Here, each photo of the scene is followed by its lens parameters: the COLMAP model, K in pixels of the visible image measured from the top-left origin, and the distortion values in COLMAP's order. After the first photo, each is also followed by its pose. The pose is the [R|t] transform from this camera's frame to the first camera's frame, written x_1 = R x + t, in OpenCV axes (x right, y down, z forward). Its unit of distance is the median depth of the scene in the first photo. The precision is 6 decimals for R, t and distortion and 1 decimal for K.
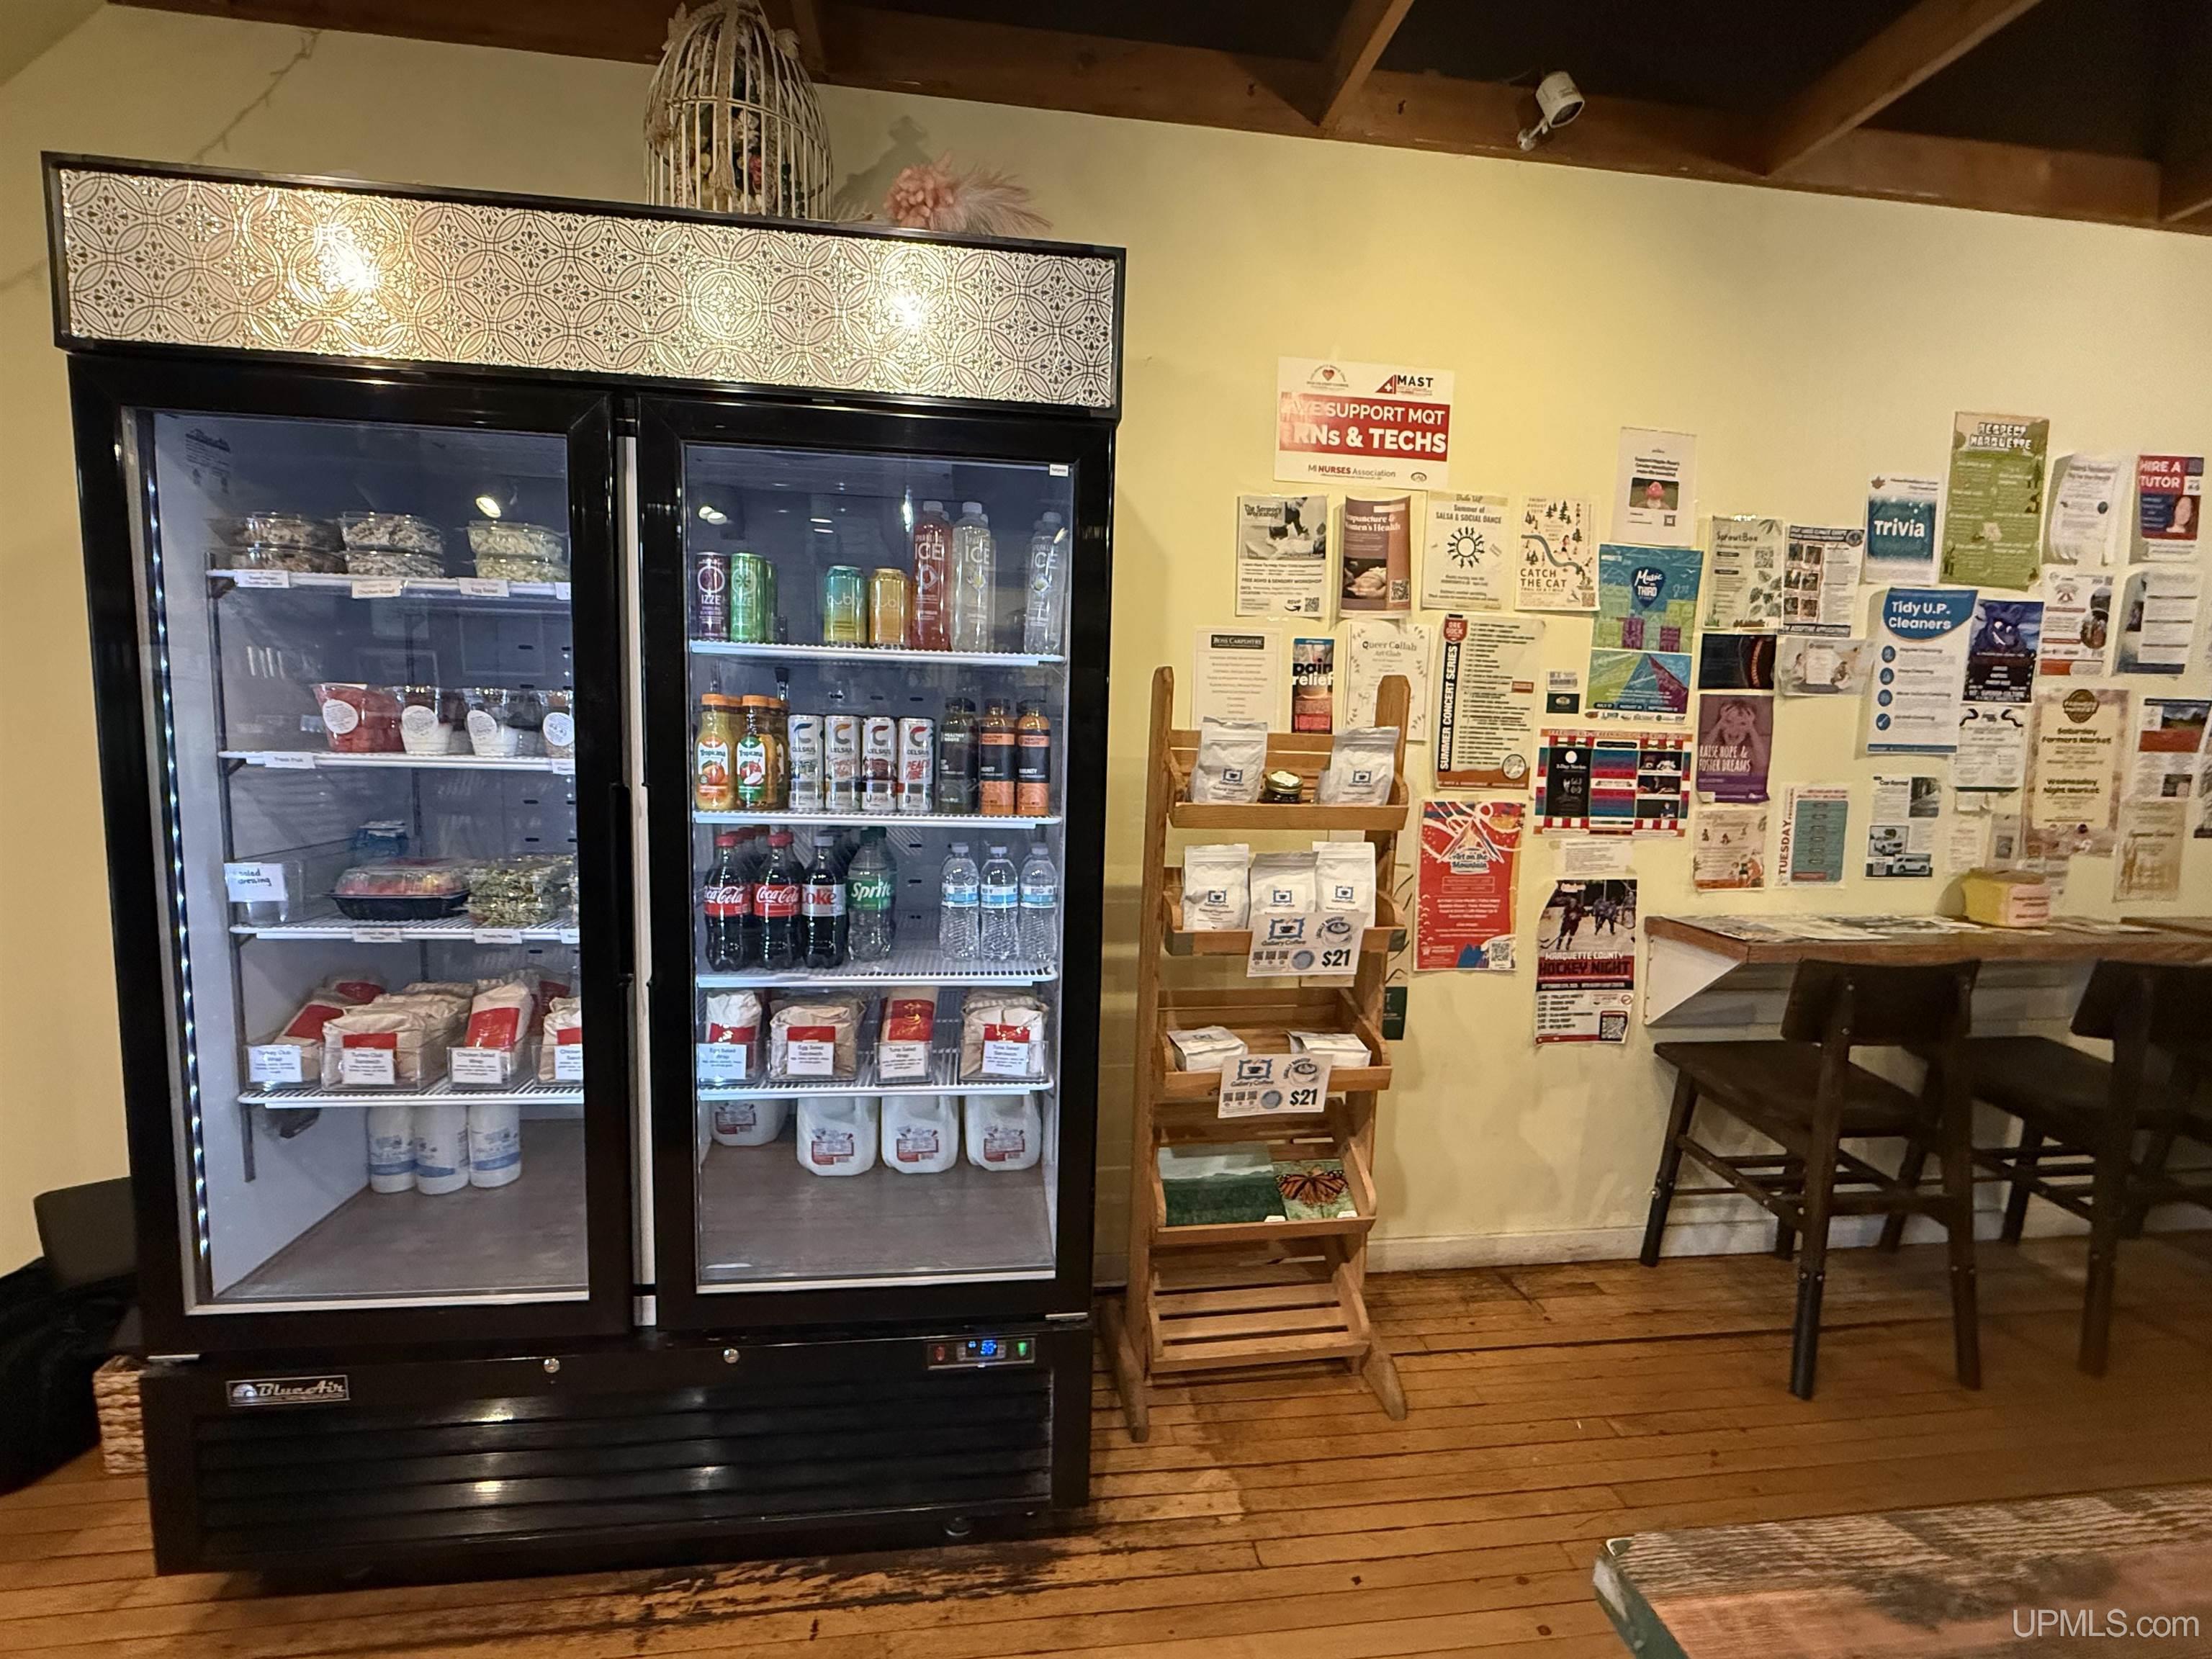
lens RADIAL K [[973.6, 0, 1106.9], [0, 973.6, 831.7], [0, 0, 1]] dist [0.002425, 0.000150]
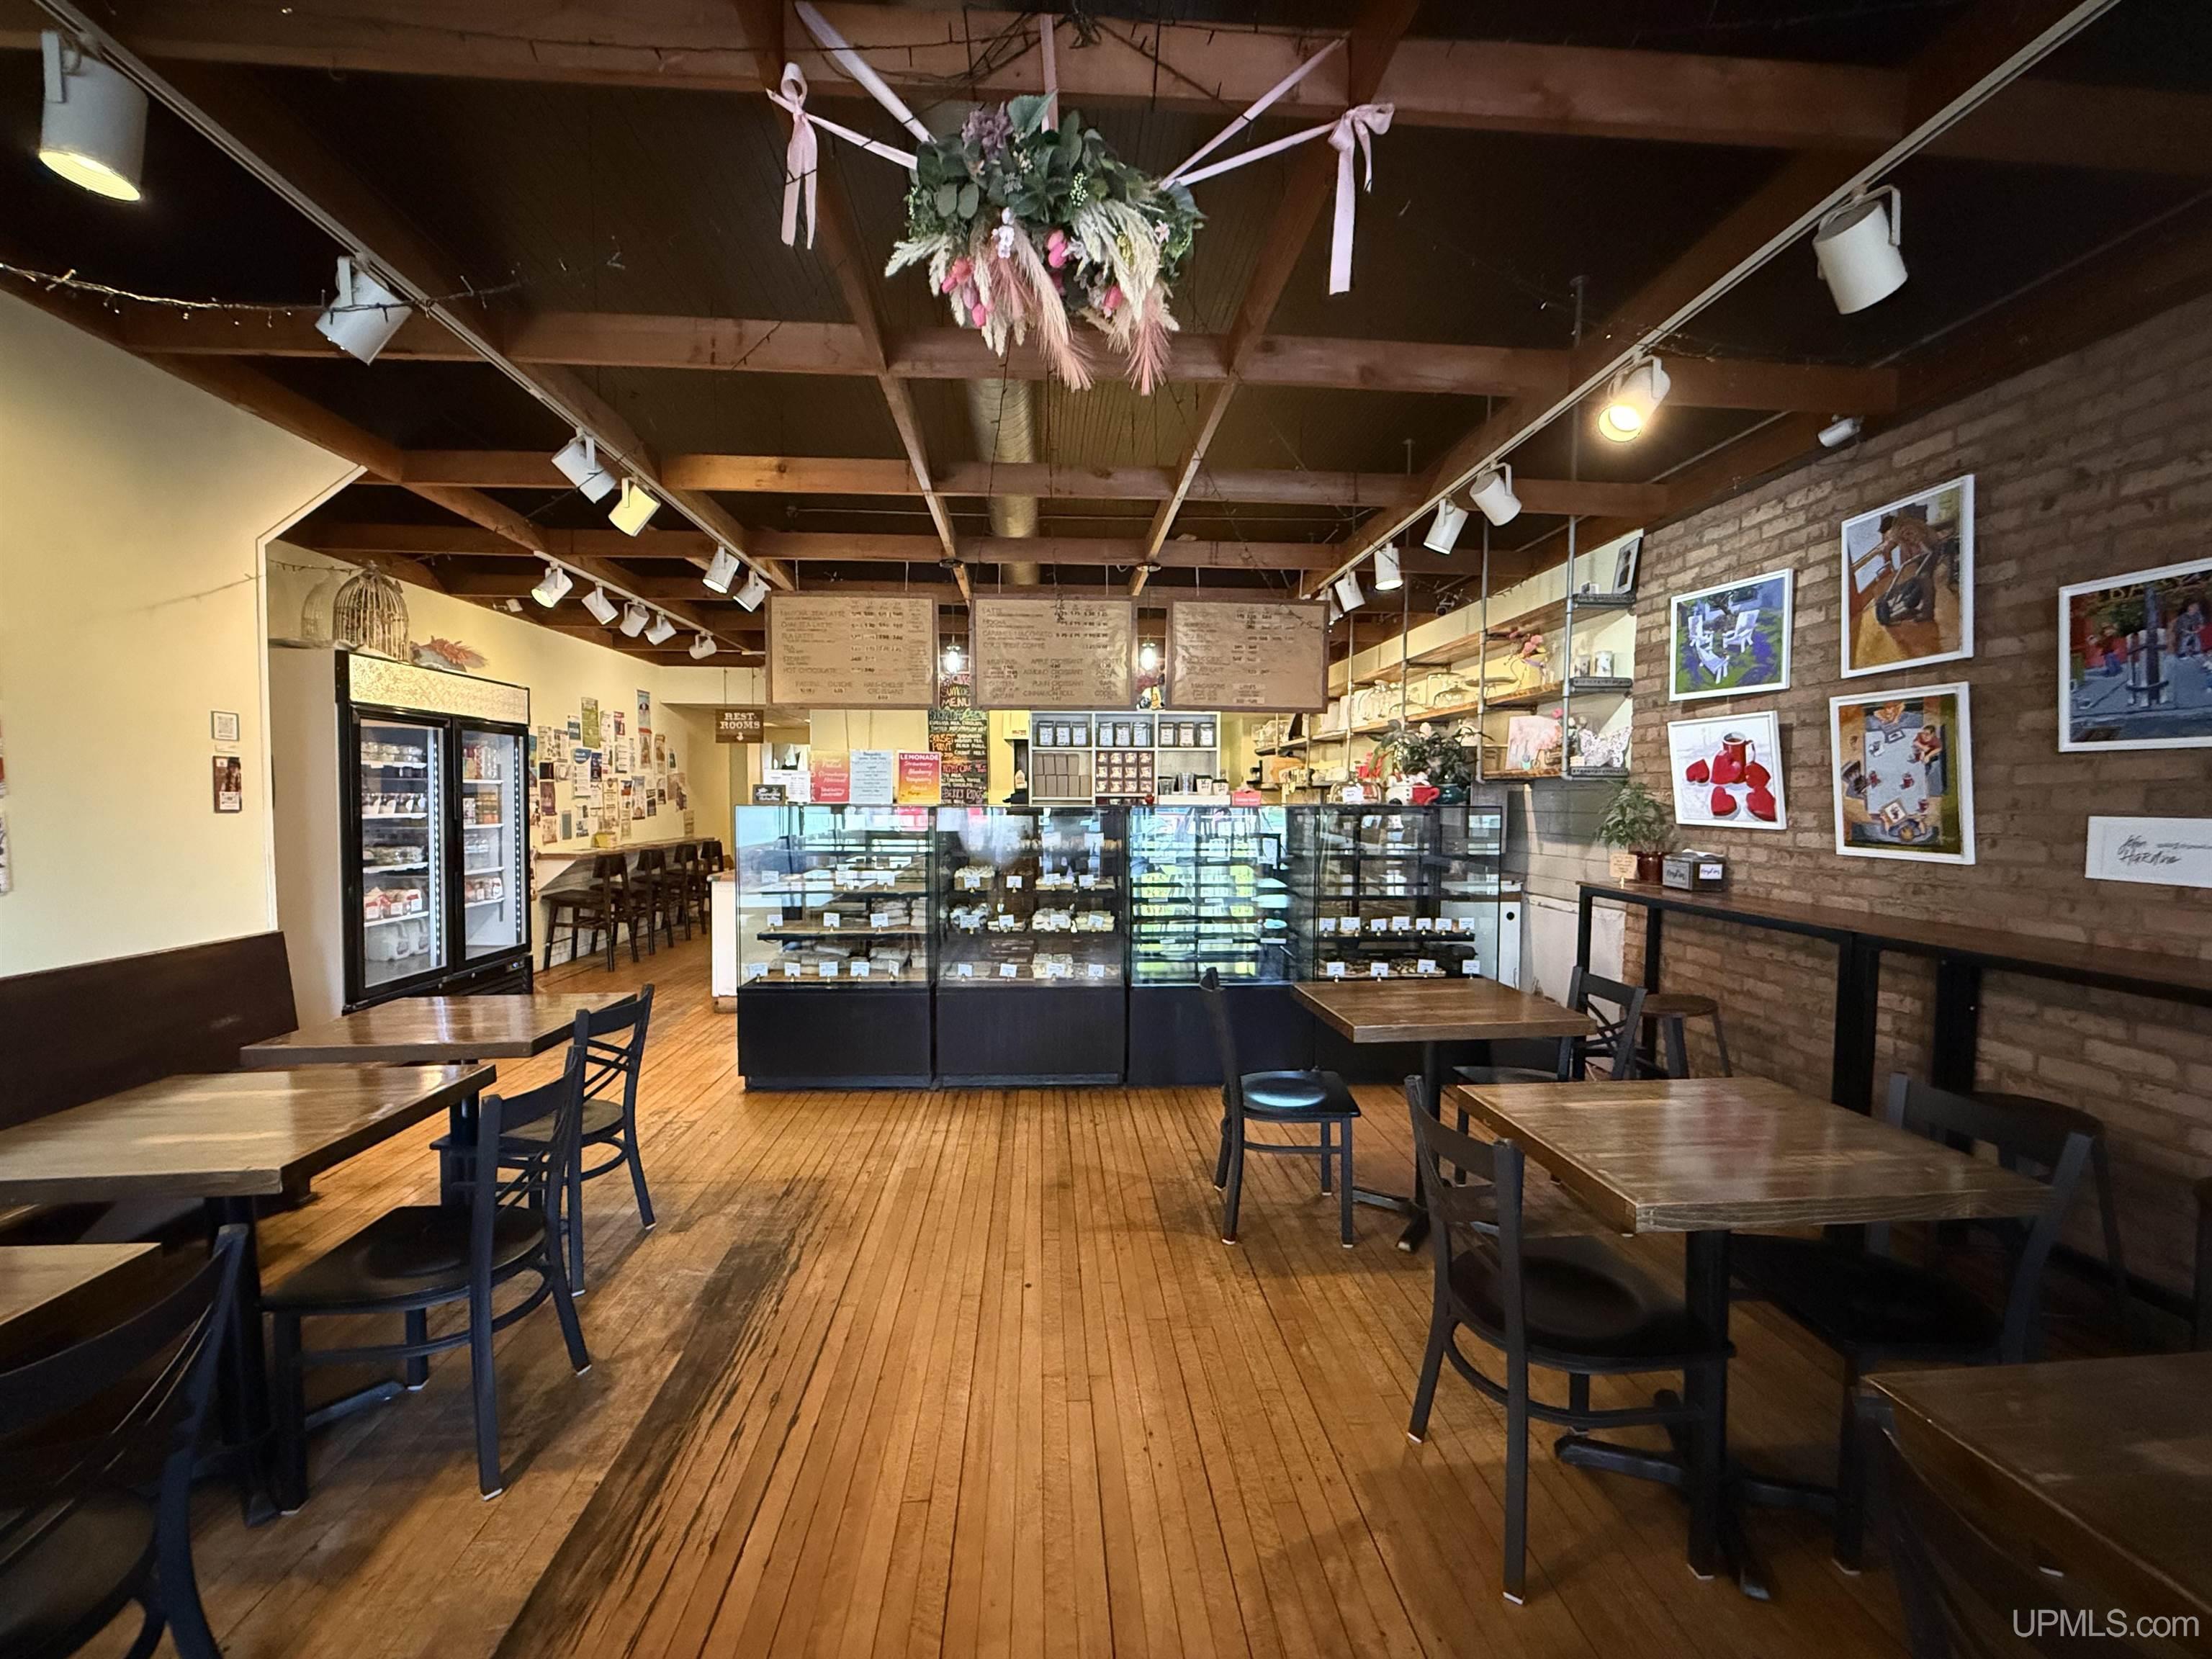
lens RADIAL K [[884.4, 0, 1109.4], [0, 884.4, 821.4], [0, 0, 1]] dist [0.000488, 0.000022]
pose [[0.069298, -0.055169, 0.996069, -2.029222], [0.094814, 0.994314, 0.048475, 0.020165], [-0.993080, 0.091083, 0.074135, -0.974422]]
